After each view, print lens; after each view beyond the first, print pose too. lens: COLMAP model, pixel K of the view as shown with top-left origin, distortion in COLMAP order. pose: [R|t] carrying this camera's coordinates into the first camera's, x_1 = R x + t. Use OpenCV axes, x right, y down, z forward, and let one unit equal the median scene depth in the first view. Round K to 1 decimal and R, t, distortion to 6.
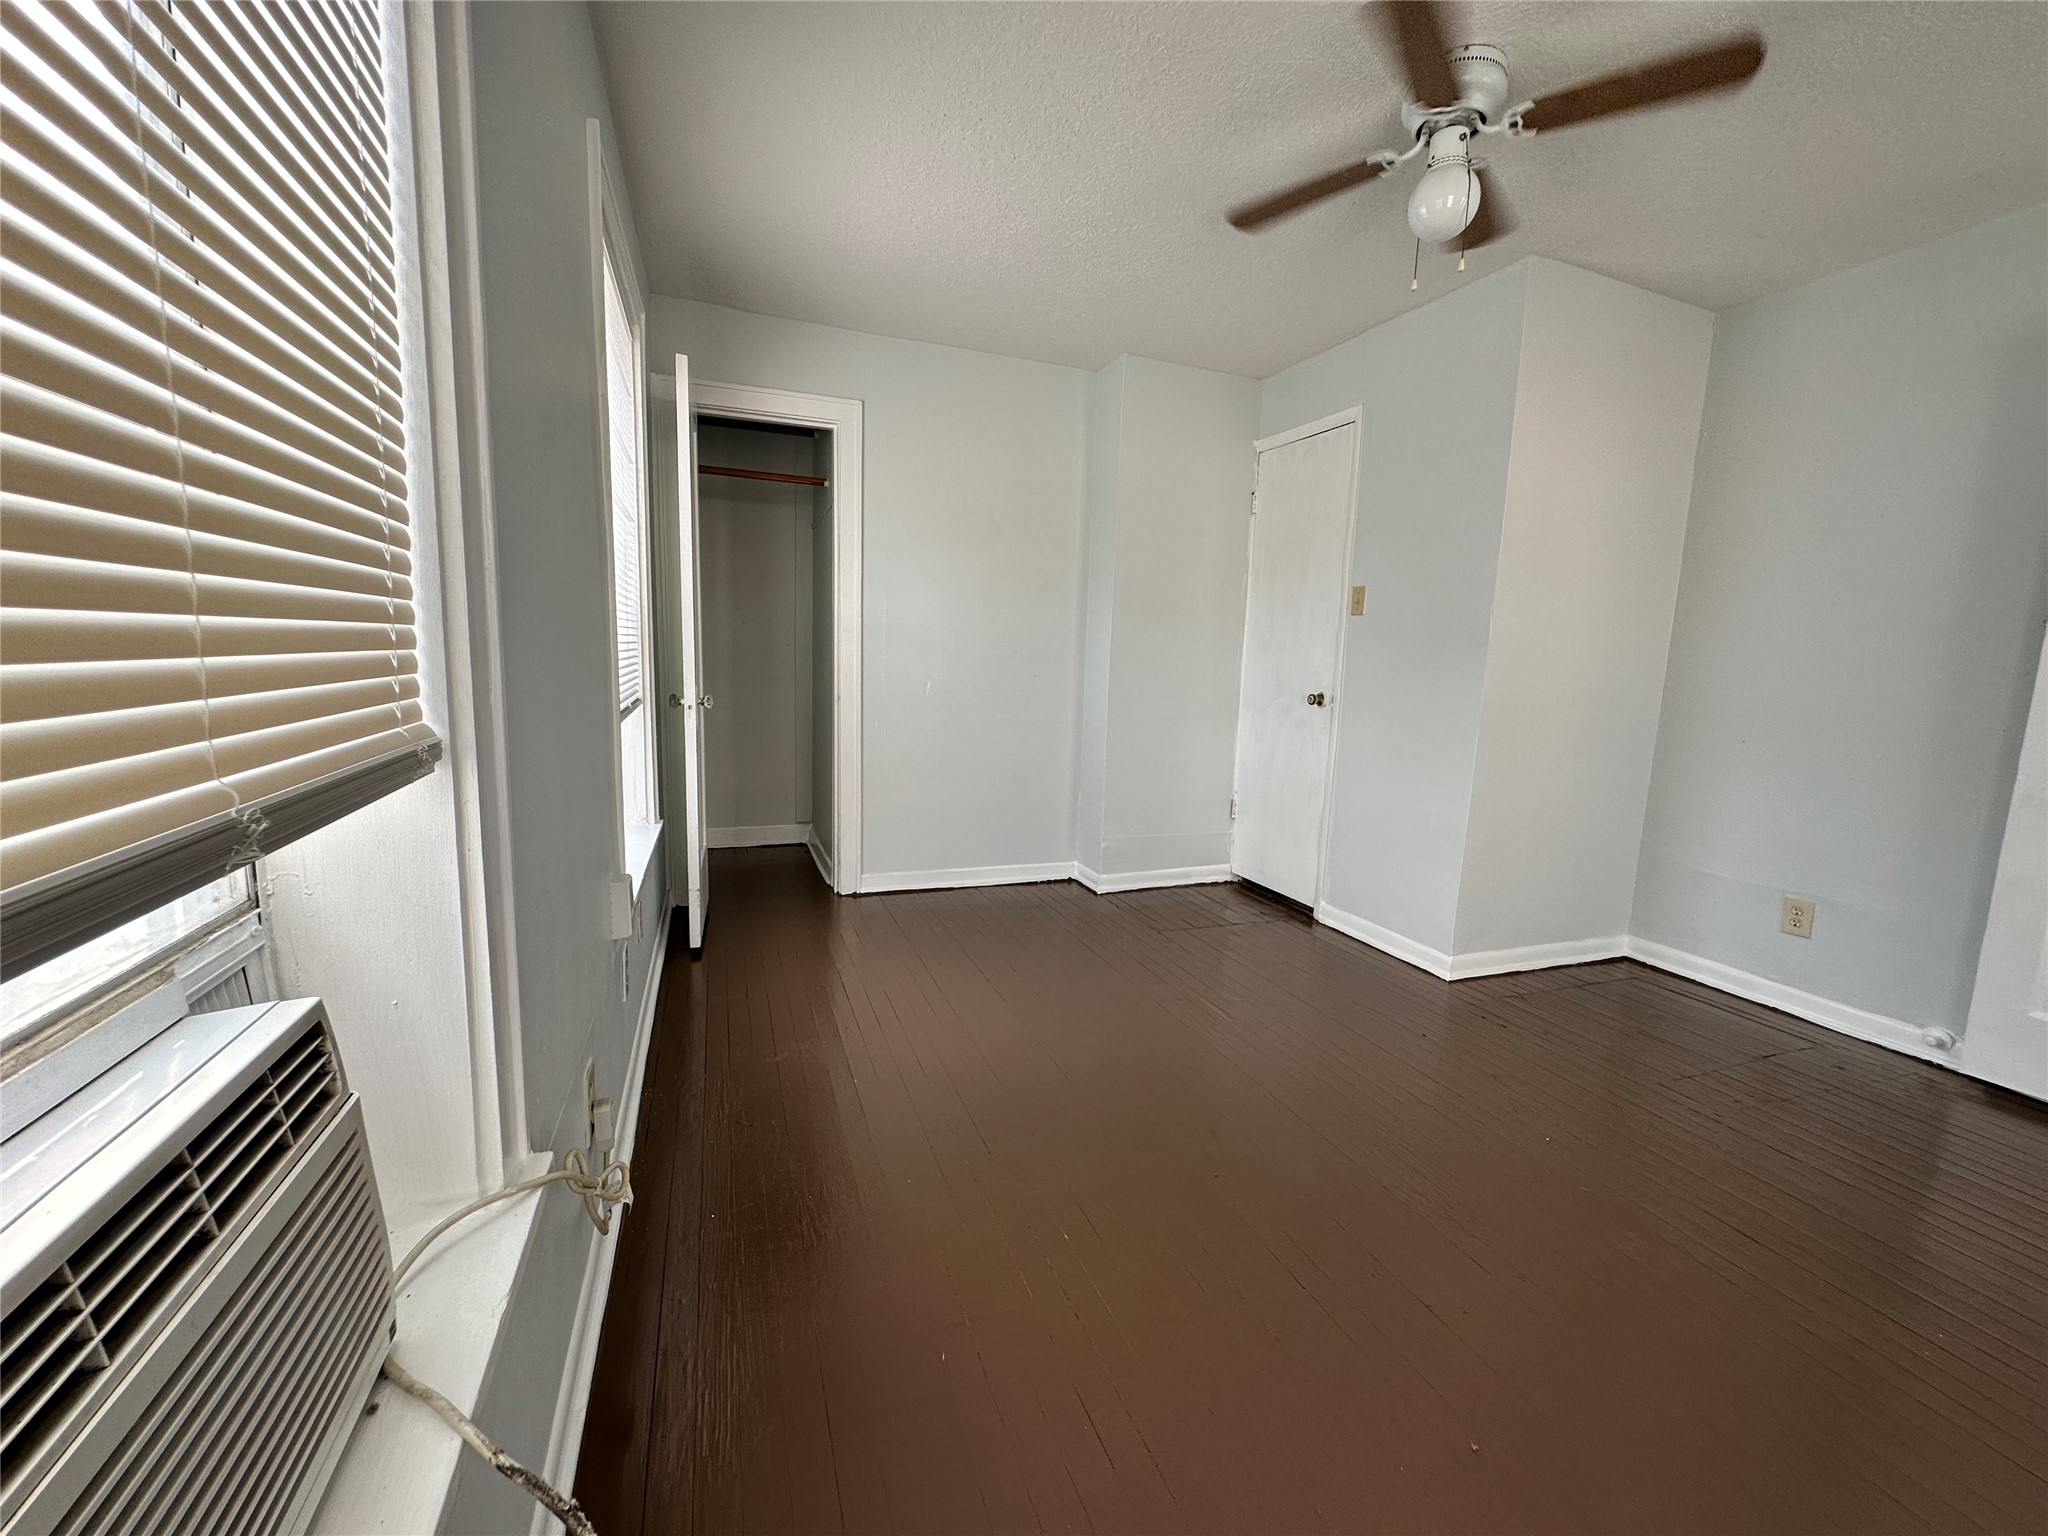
lens RADIAL K [[818.2, 0, 1024.8], [0, 818.2, 770.0], [0, 0, 1]] dist [-0.004877, 0.001214]
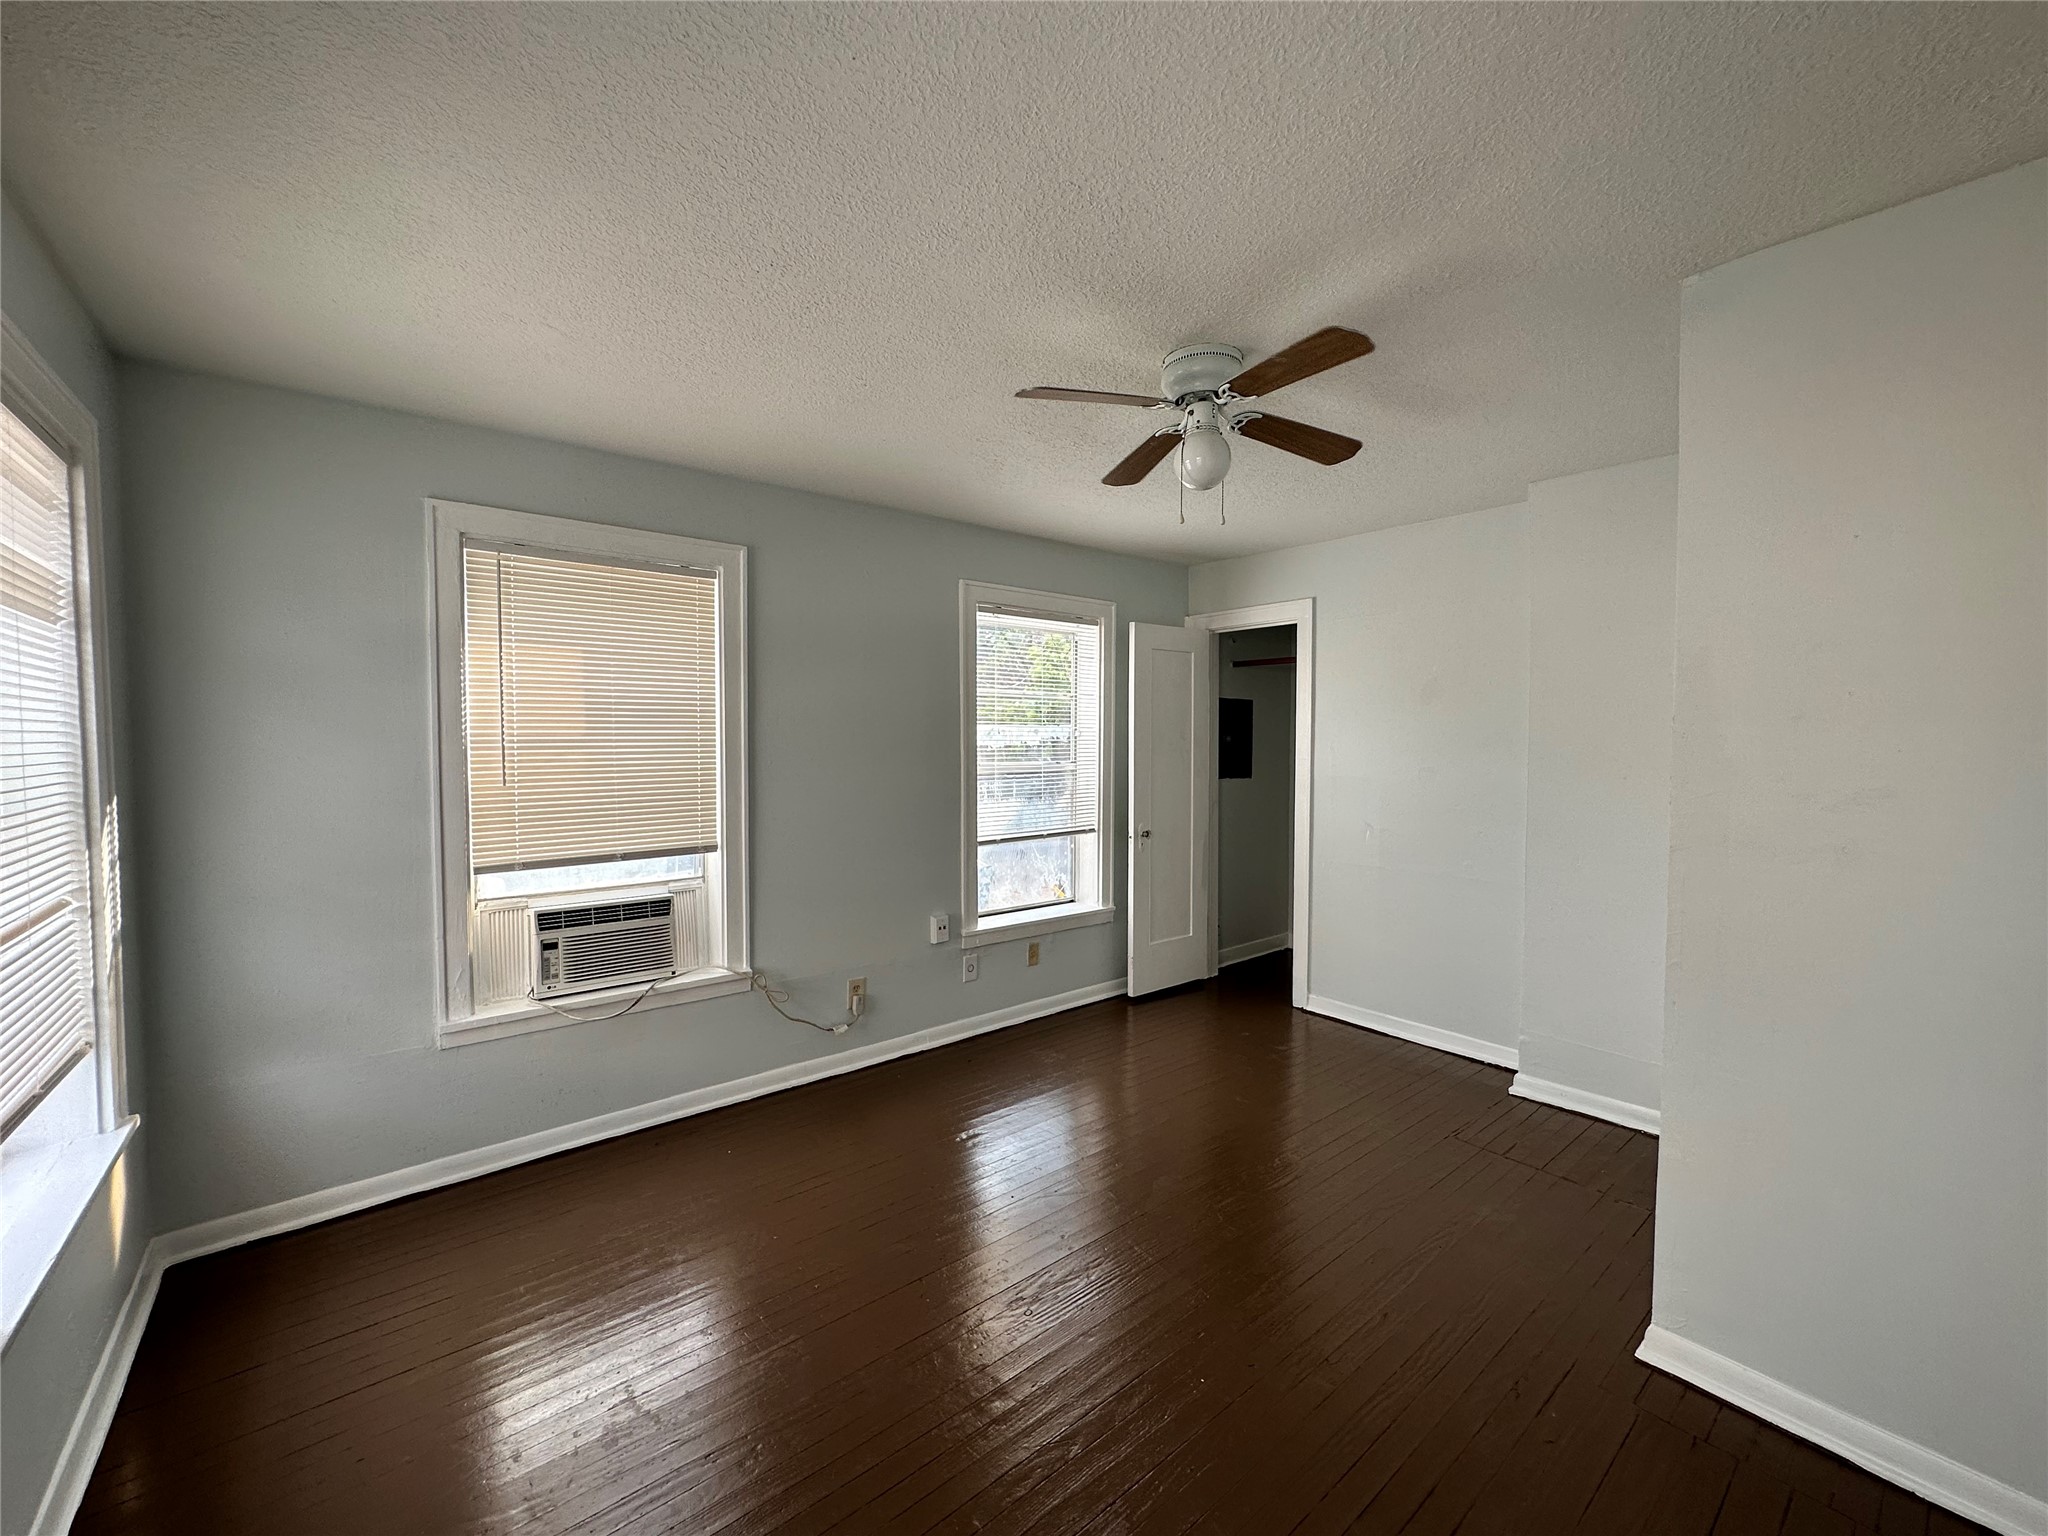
lens RADIAL K [[818.2, 0, 1024.8], [0, 818.2, 770.0], [0, 0, 1]] dist [-0.004877, 0.001214]
pose [[0.323916, 0.007211, -0.946058, 0.744976], [-0.125640, 0.991442, -0.035460, -0.091860], [0.937706, 0.130349, 0.322050, 0.209956]]
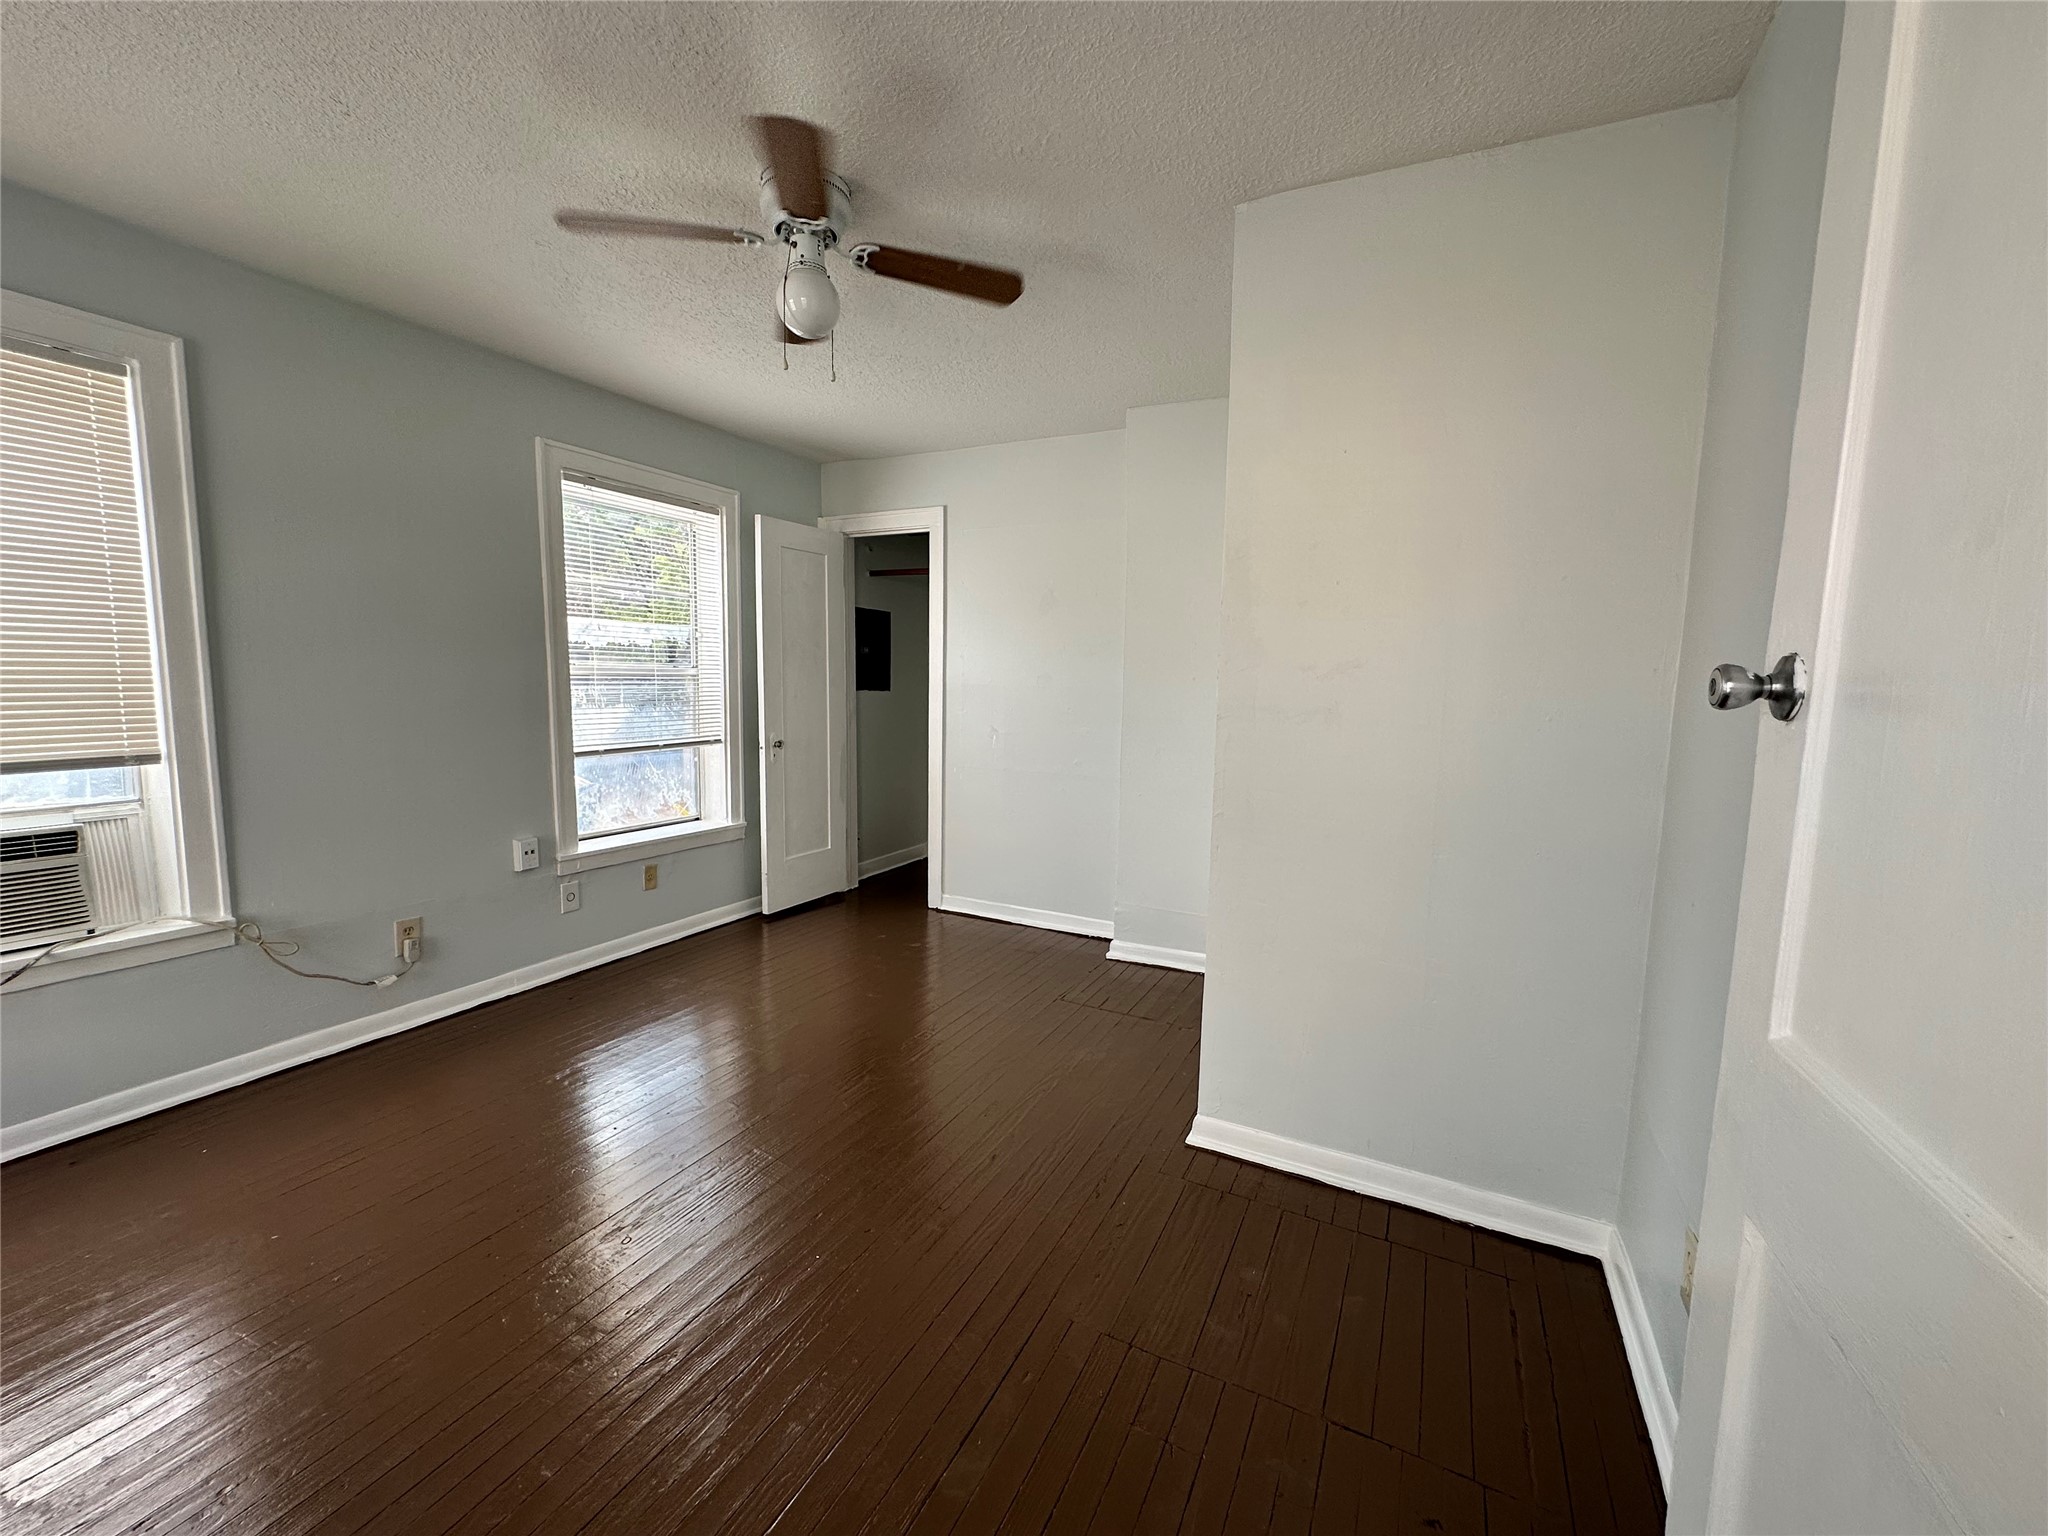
lens RADIAL K [[818.2, 0, 1024.8], [0, 818.2, 770.0], [0, 0, 1]] dist [-0.004877, 0.001214]
pose [[0.677819, 0.066104, -0.732251, 0.738221], [-0.103359, 0.994627, -0.005886, -0.057574], [0.727928, 0.079674, 0.681009, 0.250933]]
